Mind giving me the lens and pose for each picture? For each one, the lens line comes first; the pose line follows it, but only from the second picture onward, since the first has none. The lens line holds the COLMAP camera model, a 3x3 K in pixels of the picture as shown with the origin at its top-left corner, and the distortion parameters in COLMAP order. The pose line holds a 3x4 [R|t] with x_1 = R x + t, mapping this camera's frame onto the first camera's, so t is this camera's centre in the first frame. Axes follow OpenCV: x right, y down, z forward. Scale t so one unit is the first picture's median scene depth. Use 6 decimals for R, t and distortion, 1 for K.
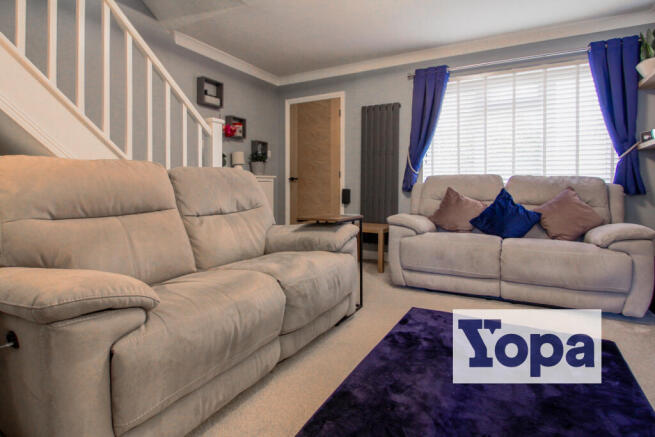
lens RADIAL K [[349.8, 0, 327.9], [0, 349.8, 202.5], [0, 0, 1]] dist [-0.000905, -0.011945]
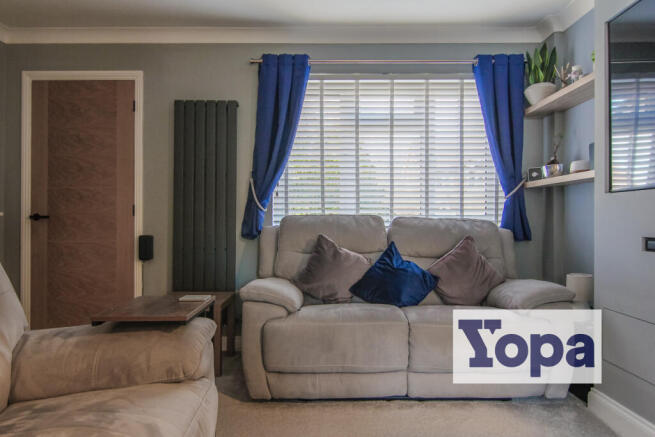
lens RADIAL K [[480.0, 0, 327.5], [0, 480.0, 218.5], [0, 0, 1]] dist [0.002084, 0.001415]
pose [[0.881101, 0.001032, 0.472926, -0.074974], [0.017891, 0.999209, -0.035513, -0.039855], [-0.472589, 0.039752, 0.880386, 0.172719]]
